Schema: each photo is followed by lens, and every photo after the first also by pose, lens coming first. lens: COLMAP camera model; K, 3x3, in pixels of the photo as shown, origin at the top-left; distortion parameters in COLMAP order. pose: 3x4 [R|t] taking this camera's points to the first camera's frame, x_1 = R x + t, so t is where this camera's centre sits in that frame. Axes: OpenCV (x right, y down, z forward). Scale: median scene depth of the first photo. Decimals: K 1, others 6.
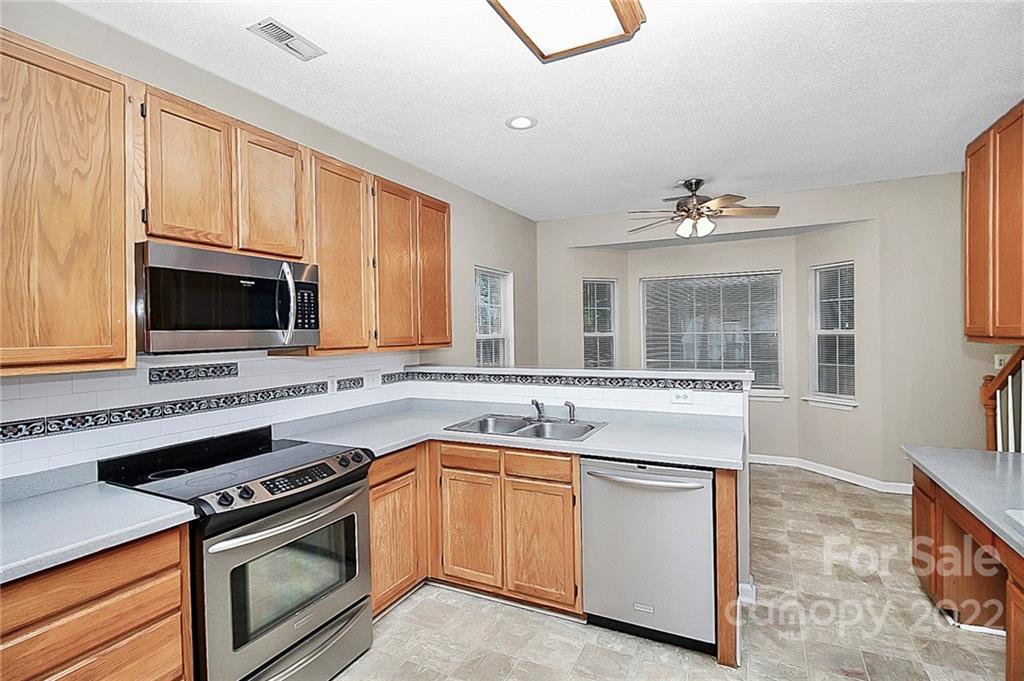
lens RADIAL K [[490.9, 0, 494.3], [0, 490.9, 332.6], [0, 0, 1]] dist [-0.004274, -0.003975]
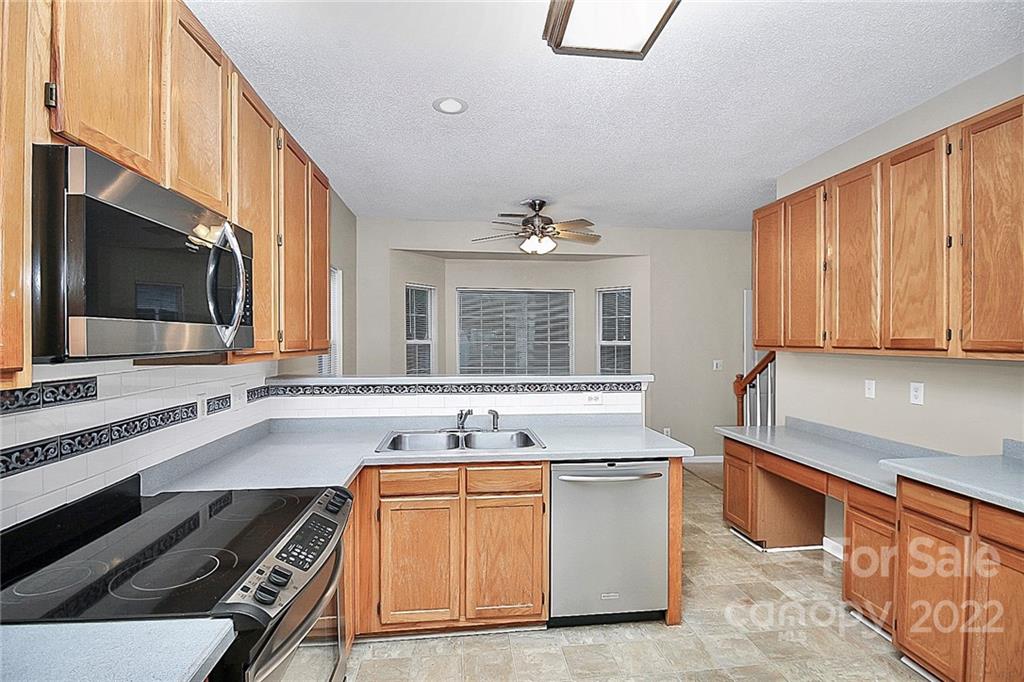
lens RADIAL K [[490.9, 0, 511.4], [0, 490.9, 347.5], [0, 0, 1]] dist [-0.004274, -0.003975]
pose [[0.830442, 0.009865, 0.557018, -0.407017], [-0.017193, 0.999821, 0.007925, 0.010696], [-0.556840, -0.016159, 0.830462, 0.201490]]
